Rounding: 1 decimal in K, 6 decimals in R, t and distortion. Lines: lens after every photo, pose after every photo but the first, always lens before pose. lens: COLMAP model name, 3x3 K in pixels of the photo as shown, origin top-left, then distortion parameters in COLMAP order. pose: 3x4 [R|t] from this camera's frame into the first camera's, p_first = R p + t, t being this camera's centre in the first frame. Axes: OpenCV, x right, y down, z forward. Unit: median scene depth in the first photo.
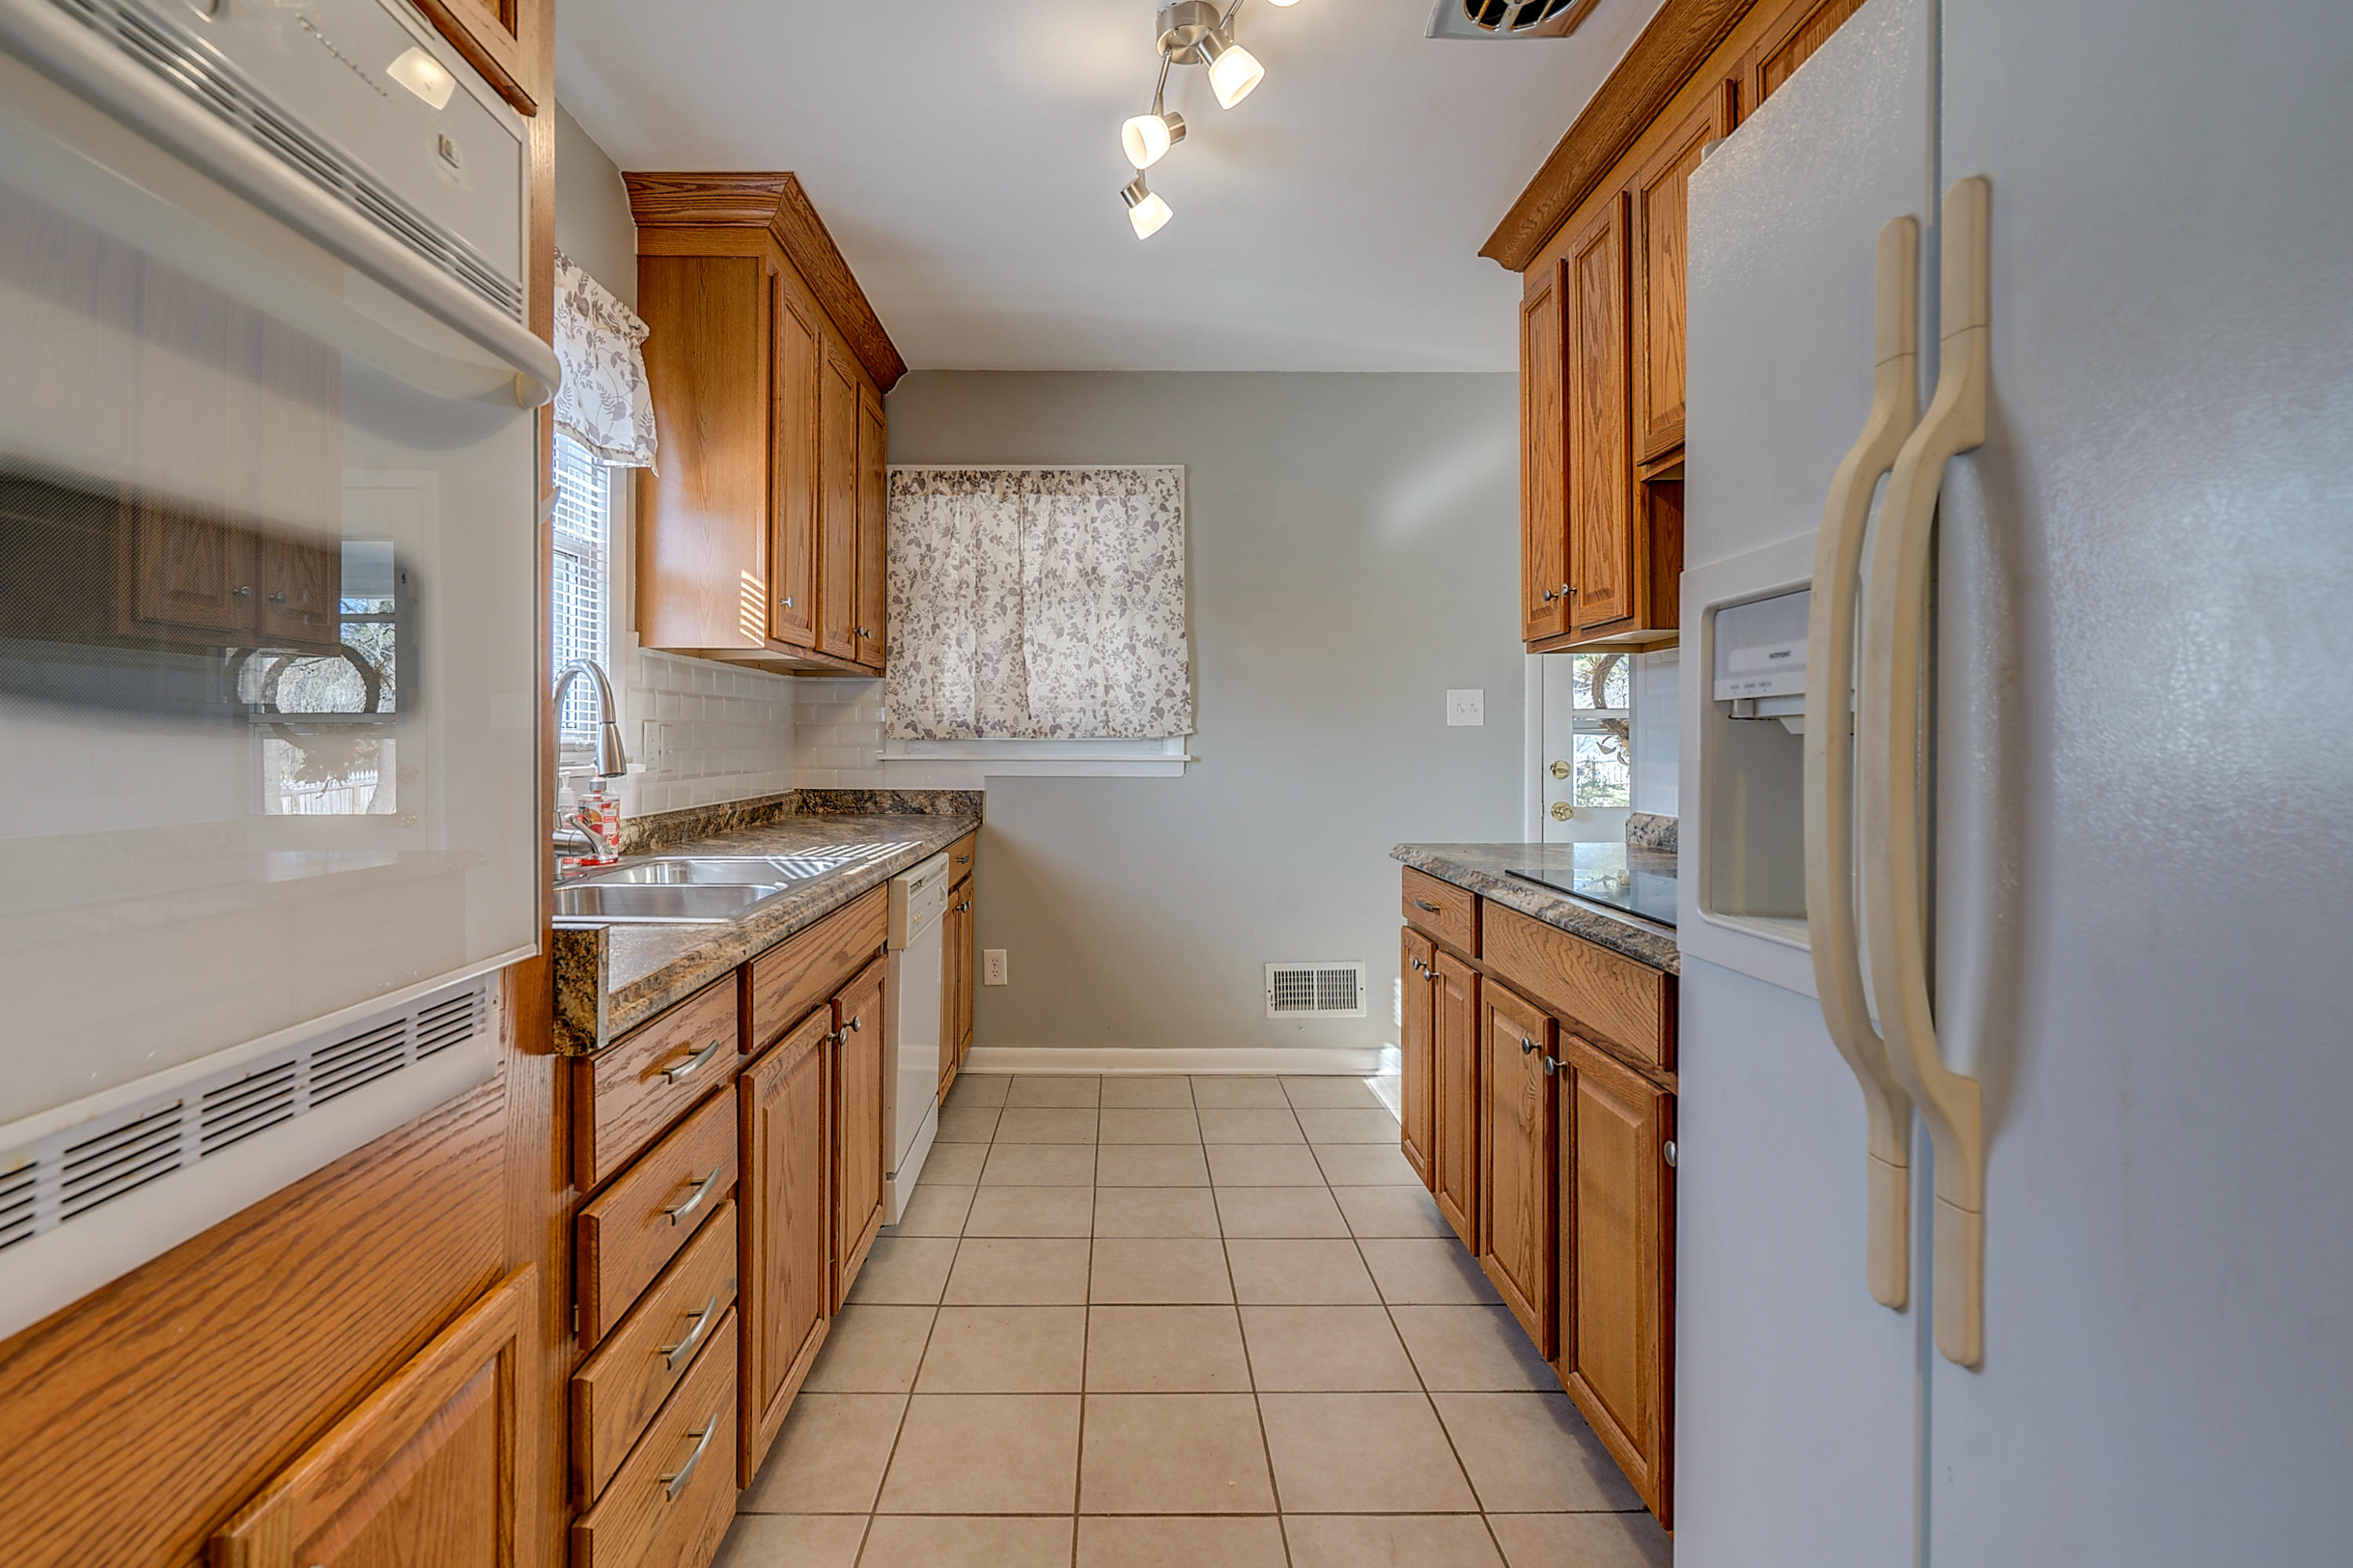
lens RADIAL K [[1075.0, 0, 1127.2], [0, 1075.0, 753.1], [0, 0, 1]] dist [0.005735, -0.000425]
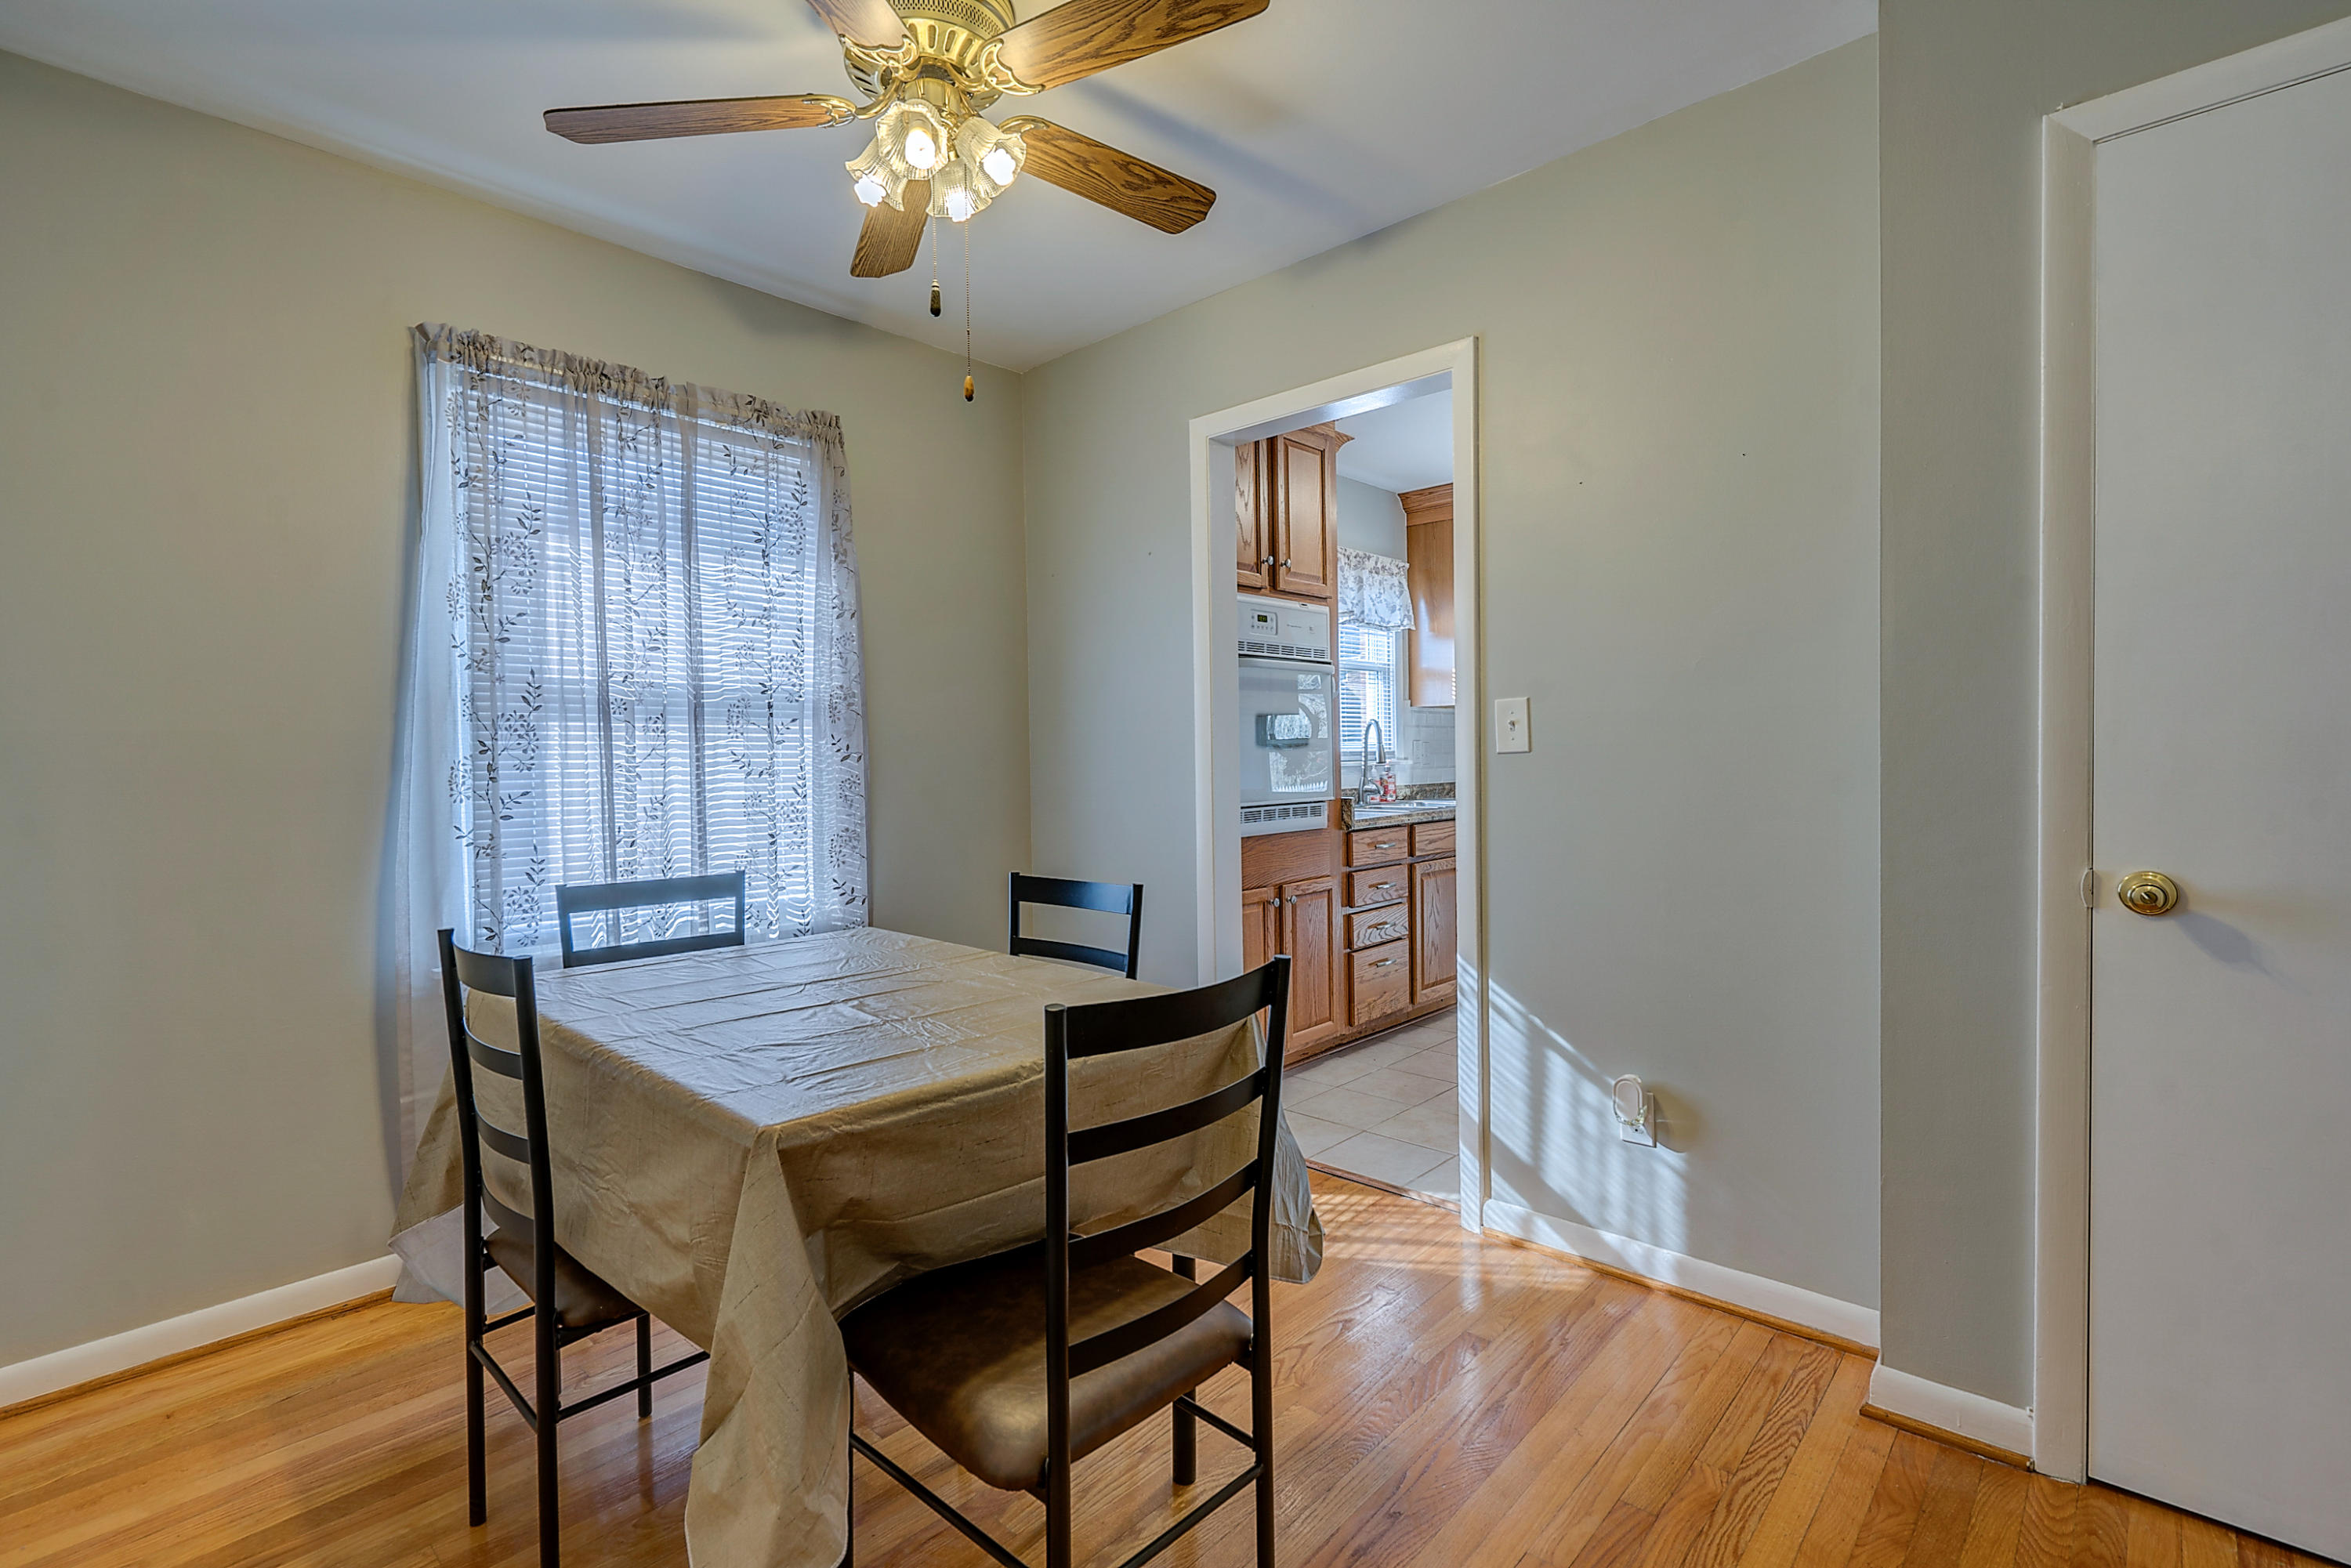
lens RADIAL K [[1074.0, 0, 1169.7], [0, 1074.0, 769.5], [0, 0, 1]] dist [0.005735, -0.000425]
pose [[0.728435, -0.010296, -0.685038, 0.641262], [0.018974, 0.999807, 0.005149, 0.007518], [0.684853, -0.016749, 0.728489, -0.864936]]
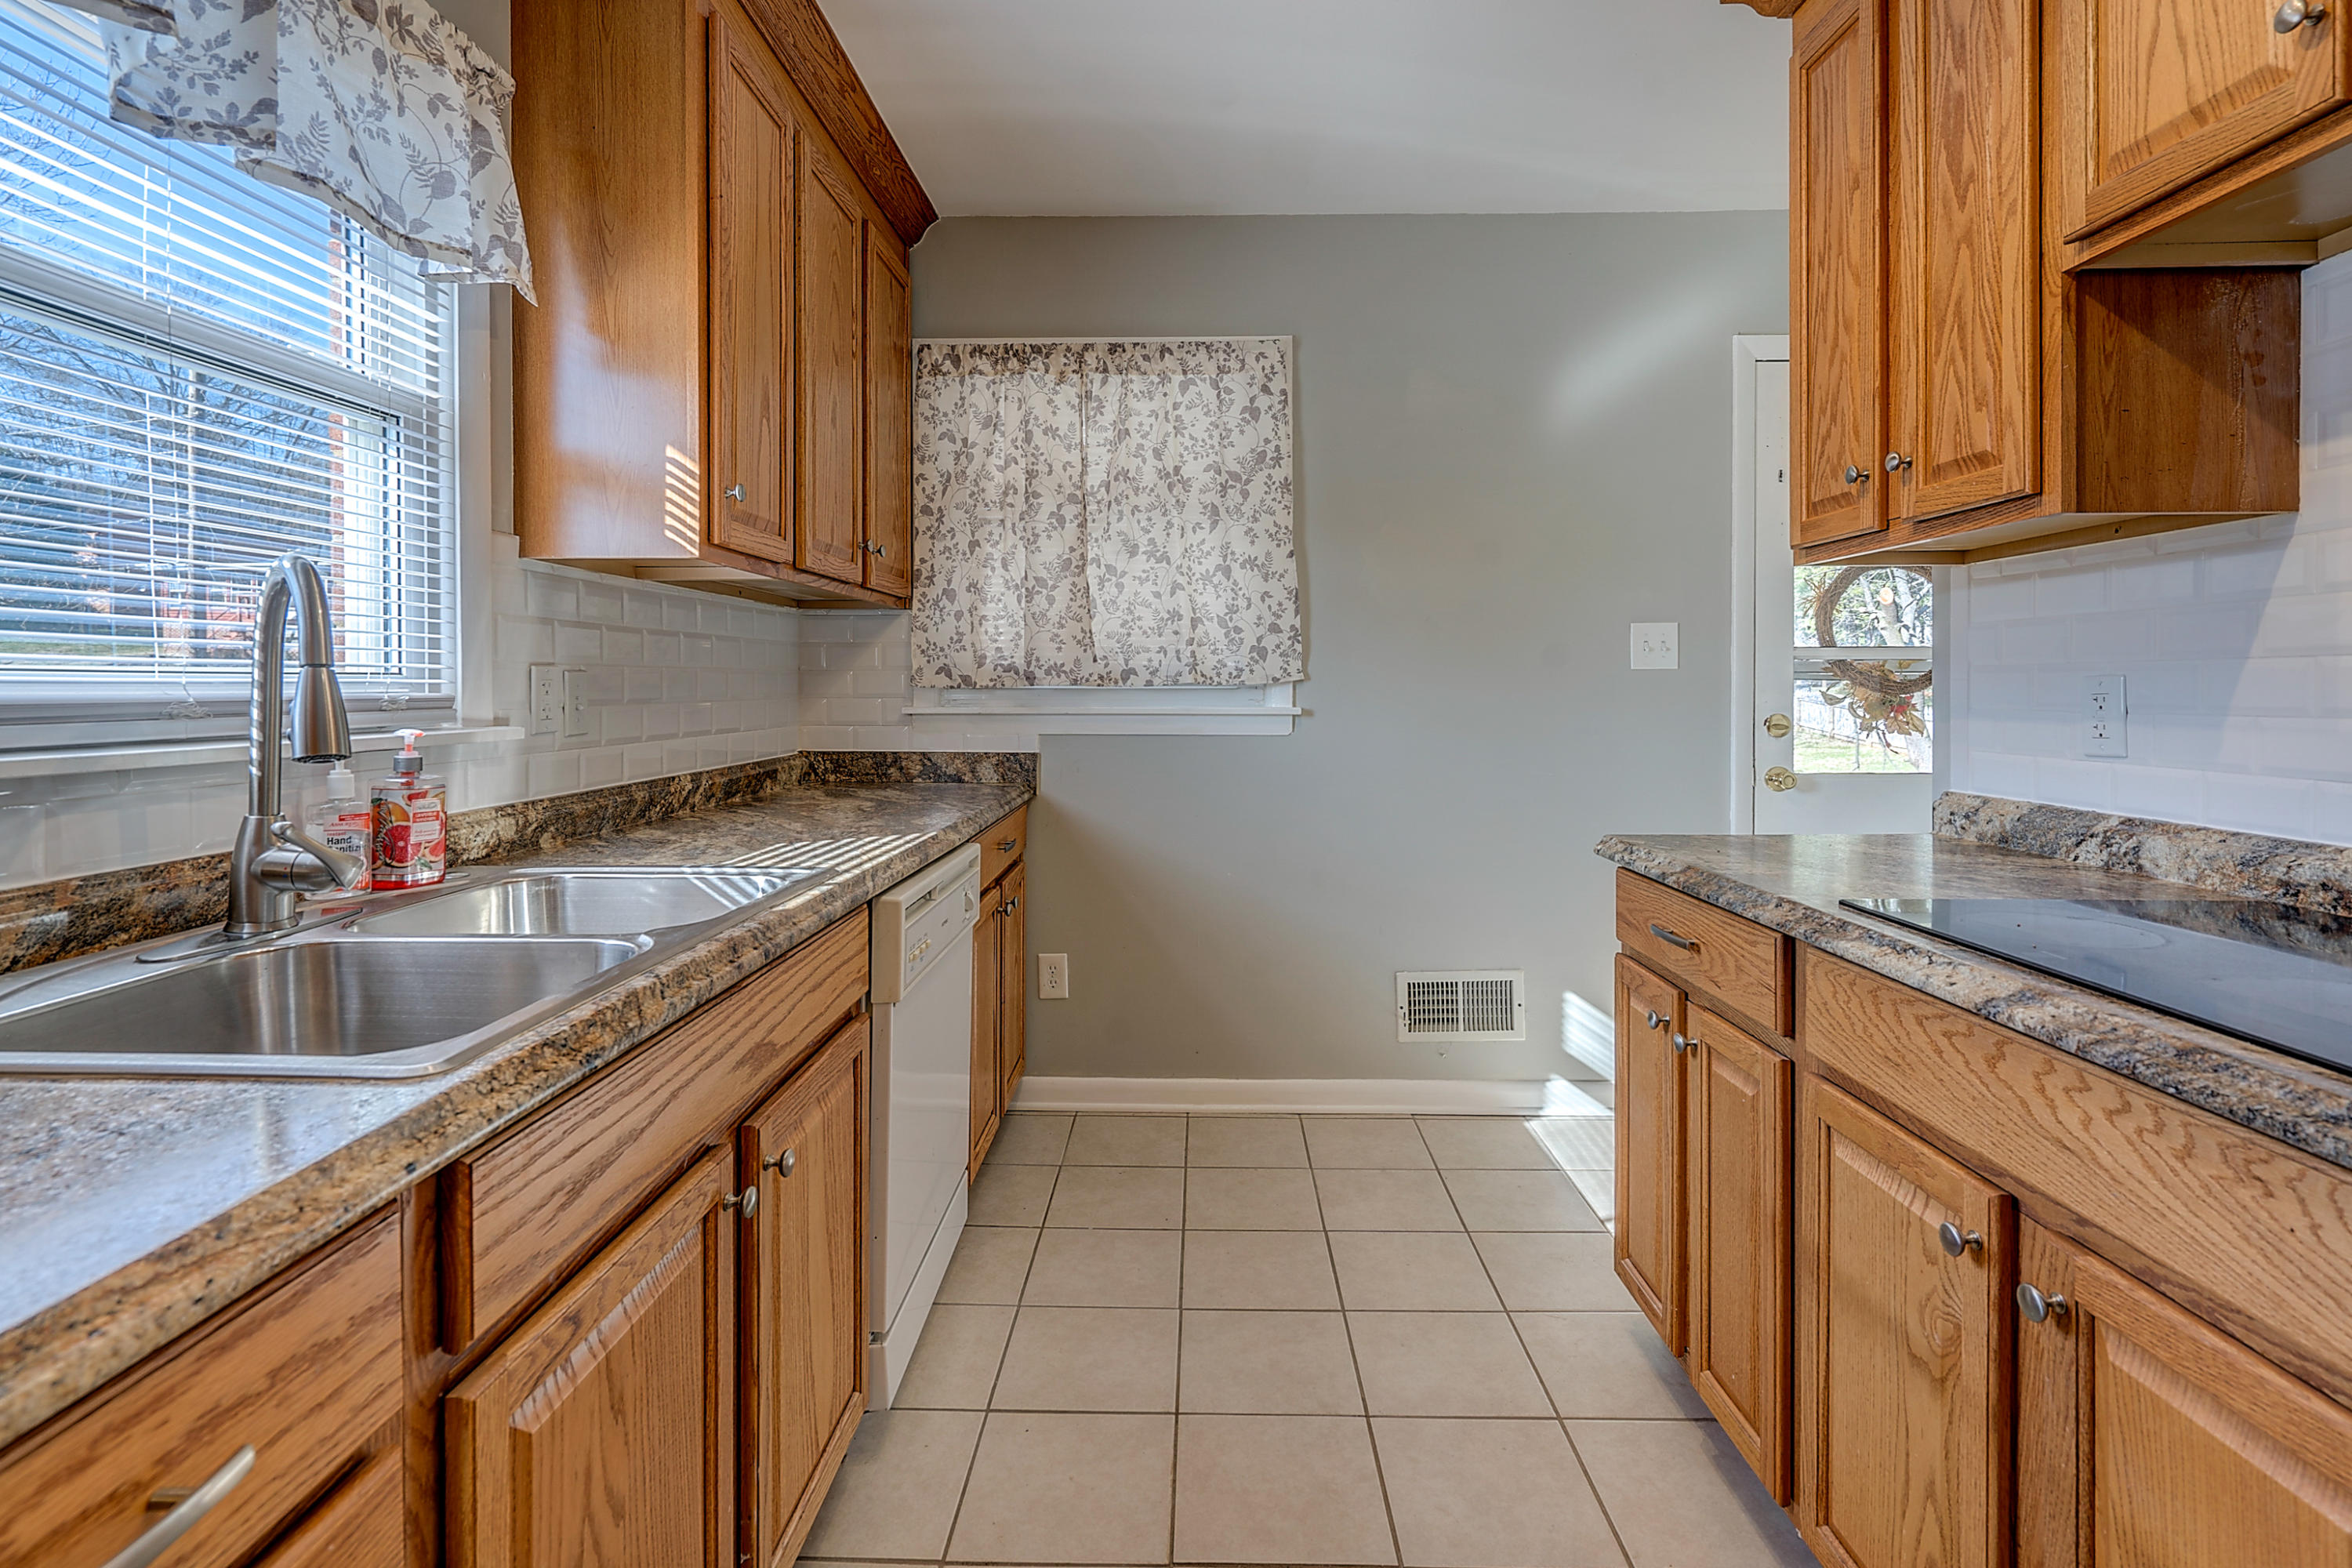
lens RADIAL K [[1074.5, 0, 1224.0], [0, 1074.5, 714.7], [0, 0, 1]] dist [0.005735, -0.000425]
pose [[0.999920, -0.002530, 0.012378, -0.008918], [0.002340, 0.999879, 0.015373, -0.006576], [-0.012415, -0.015343, 0.999805, 0.285289]]
